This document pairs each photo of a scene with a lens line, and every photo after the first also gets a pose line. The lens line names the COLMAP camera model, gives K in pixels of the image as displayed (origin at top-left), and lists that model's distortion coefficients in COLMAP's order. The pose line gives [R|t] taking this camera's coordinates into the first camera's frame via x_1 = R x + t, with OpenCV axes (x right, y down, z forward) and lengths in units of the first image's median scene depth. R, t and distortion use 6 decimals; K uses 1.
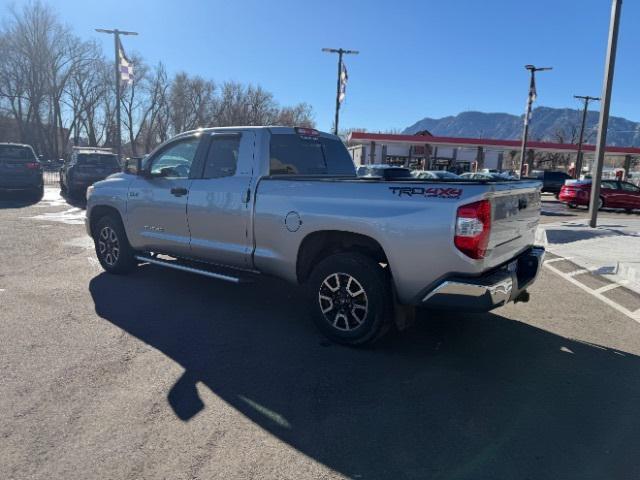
lens RADIAL K [[448.8, 0, 317.6], [0, 448.8, 243.6], [0, 0, 1]] dist [0.037221, -0.043227]
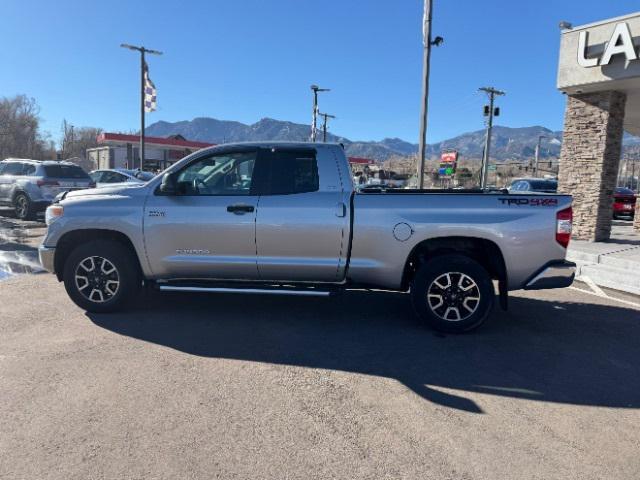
lens RADIAL K [[448.8, 0, 317.6], [0, 448.8, 243.6], [0, 0, 1]] dist [0.037221, -0.043227]
pose [[0.851087, -0.081368, 0.518681, -0.702741], [0.086580, 0.996144, 0.014204, -0.046921], [-0.517836, 0.032819, 0.854850, 0.141358]]
